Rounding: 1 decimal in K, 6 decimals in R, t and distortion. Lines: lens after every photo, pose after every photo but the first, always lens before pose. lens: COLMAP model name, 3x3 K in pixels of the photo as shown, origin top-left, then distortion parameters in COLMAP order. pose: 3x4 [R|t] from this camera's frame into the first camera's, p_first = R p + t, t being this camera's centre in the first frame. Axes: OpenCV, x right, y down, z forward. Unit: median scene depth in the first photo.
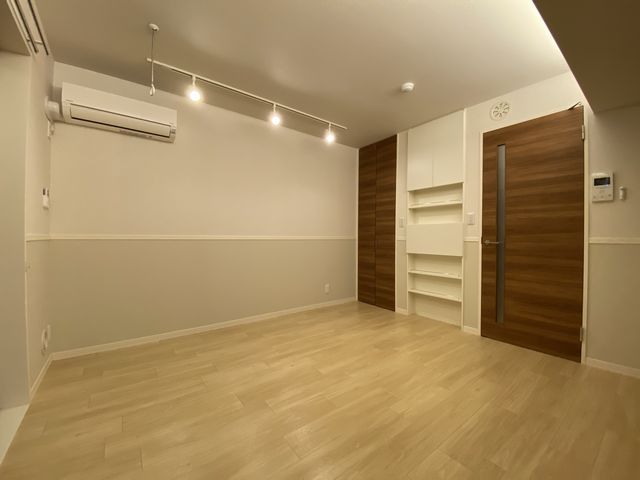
lens RADIAL K [[259.7, 0, 320.9], [0, 259.7, 238.4], [0, 0, 1]] dist [0.016268, -0.007551]
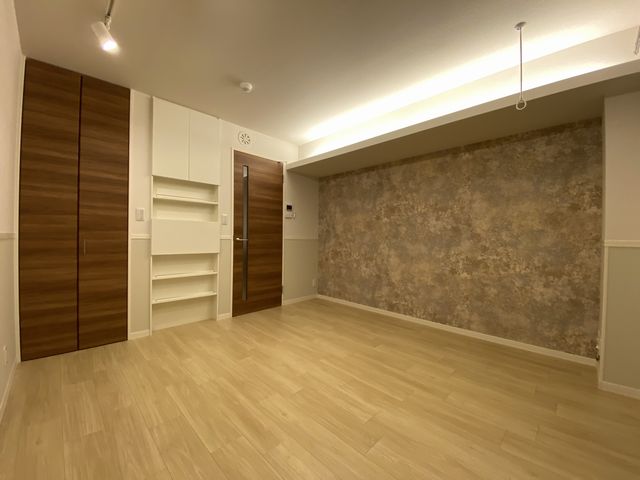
lens RADIAL K [[259.7, 0, 321.8], [0, 259.7, 238.7], [0, 0, 1]] dist [0.016268, -0.007551]
pose [[-0.139805, -0.012957, 0.990094, -0.669037], [-0.008910, 0.999890, 0.011827, -0.008288], [-0.990139, -0.007168, -0.139905, 0.797897]]
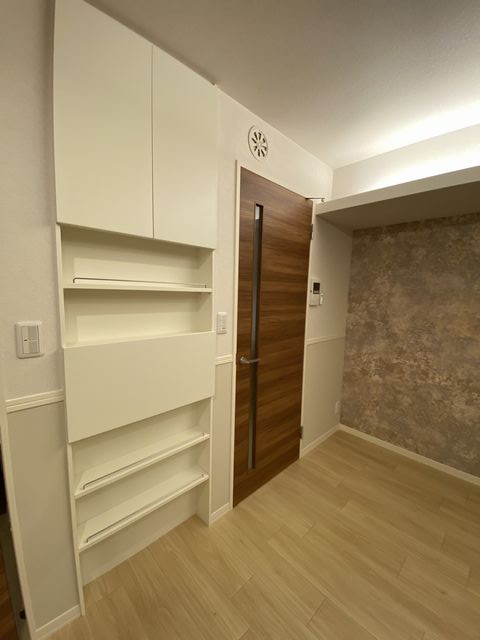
lens RADIAL K [[259.7, 0, 239.4], [0, 259.7, 321.1], [0, 0, 1]] dist [0.016268, -0.007551]
pose [[-0.118797, -0.123129, 0.985255, 0.047910], [-0.021188, 0.992370, 0.121464, -0.155891], [-0.992693, -0.006446, -0.120499, 1.112999]]
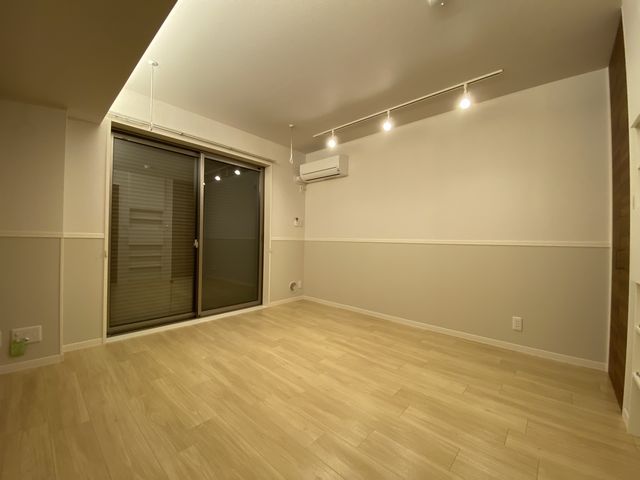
lens RADIAL K [[259.7, 0, 319.4], [0, 259.7, 238.0], [0, 0, 1]] dist [0.016268, -0.007551]
pose [[0.181794, -0.008948, -0.983296, 0.823009], [-0.022951, 0.999648, -0.013340, 0.007994], [0.983069, 0.024993, 0.181525, 0.590487]]
